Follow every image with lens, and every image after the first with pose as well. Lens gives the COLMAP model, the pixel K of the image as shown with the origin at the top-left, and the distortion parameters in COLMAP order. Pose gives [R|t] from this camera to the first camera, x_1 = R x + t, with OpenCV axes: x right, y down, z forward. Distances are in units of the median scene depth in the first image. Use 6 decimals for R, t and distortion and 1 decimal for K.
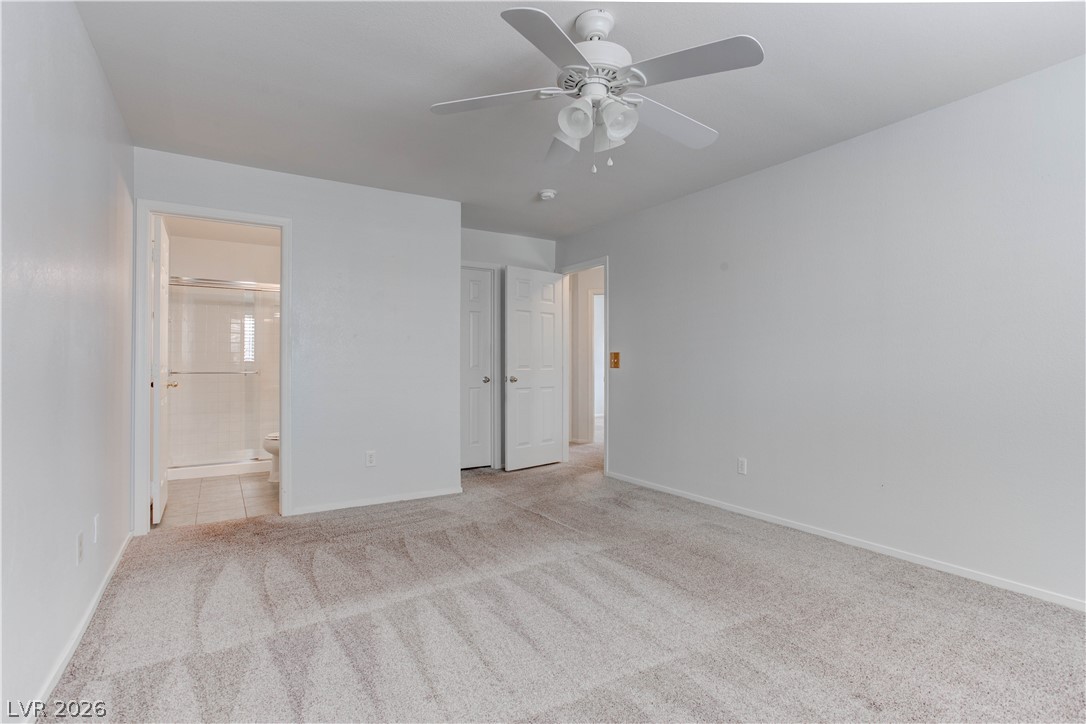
lens RADIAL K [[523.9, 0, 539.8], [0, 523.9, 364.4], [0, 0, 1]] dist [-0.054663, 0.042479]
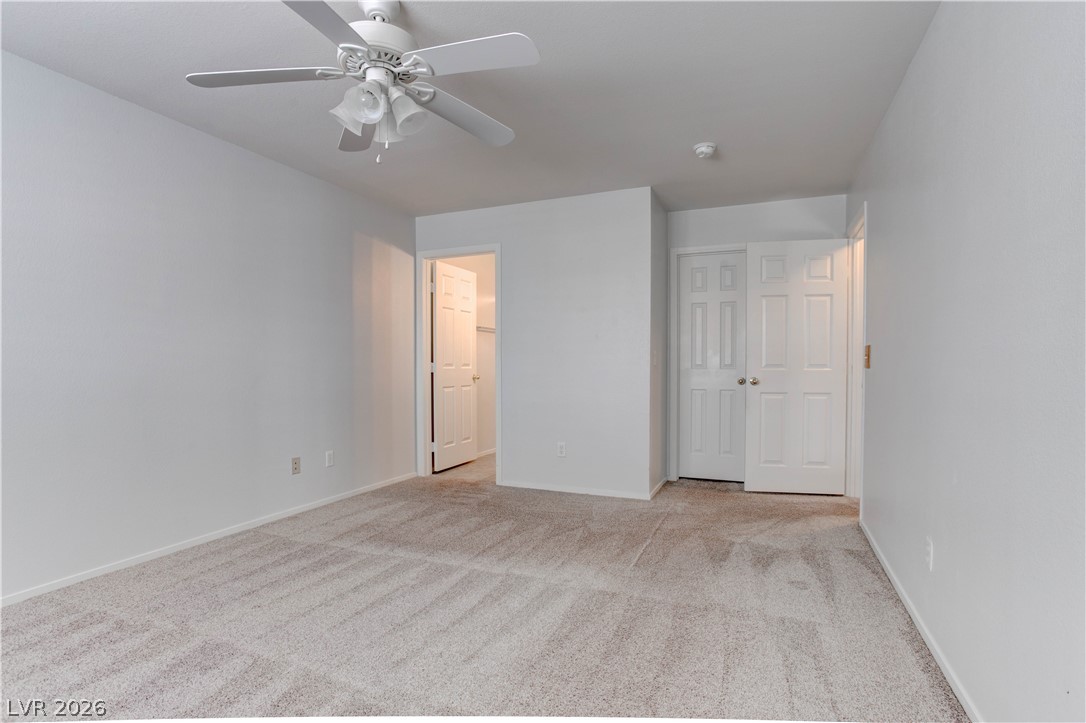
lens RADIAL K [[505.9, 0, 544.8], [0, 505.9, 389.3], [0, 0, 1]] dist [-0.057780, 0.036776]
pose [[0.579908, 0.035193, -0.813922, 0.472211], [0.000462, 0.999052, 0.043527, 0.007577], [0.814682, -0.025618, 0.579342, 0.329205]]
